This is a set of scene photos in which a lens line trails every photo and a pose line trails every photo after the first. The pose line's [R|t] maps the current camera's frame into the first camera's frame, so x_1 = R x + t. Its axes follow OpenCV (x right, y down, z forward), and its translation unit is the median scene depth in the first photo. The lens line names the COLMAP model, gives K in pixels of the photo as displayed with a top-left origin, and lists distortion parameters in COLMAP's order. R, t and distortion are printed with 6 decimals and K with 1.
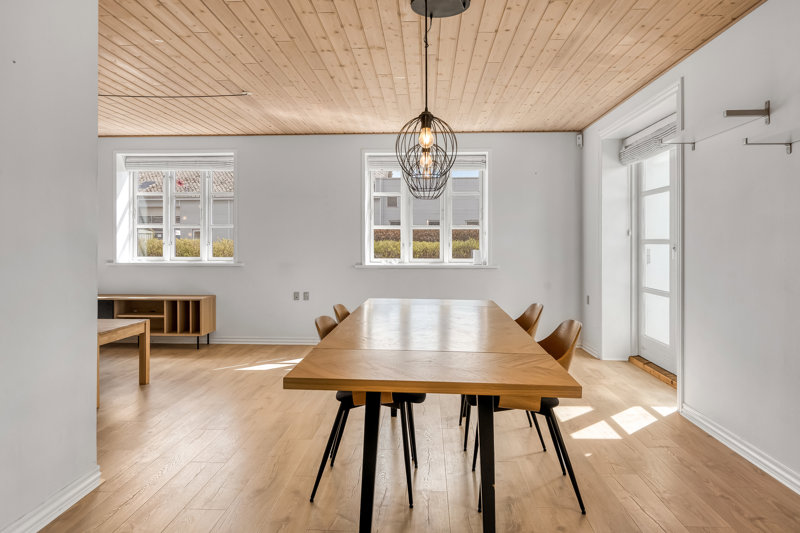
lens RADIAL K [[545.2, 0, 397.6], [0, 545.2, 253.5], [0, 0, 1]] dist [-0.002923, -0.001035]
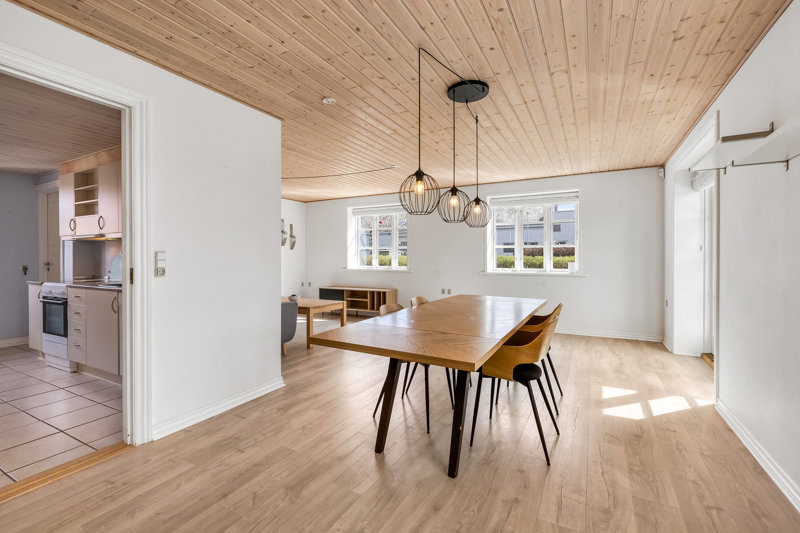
lens RADIAL K [[353.0, 0, 403.6], [0, 353.0, 265.7], [0, 0, 1]] dist [0.000342, -0.000560]
pose [[0.904412, 0.007837, -0.426588, 0.151604], [-0.006286, 0.999968, 0.005043, -0.000408], [0.426614, -0.001879, 0.904432, 0.034801]]
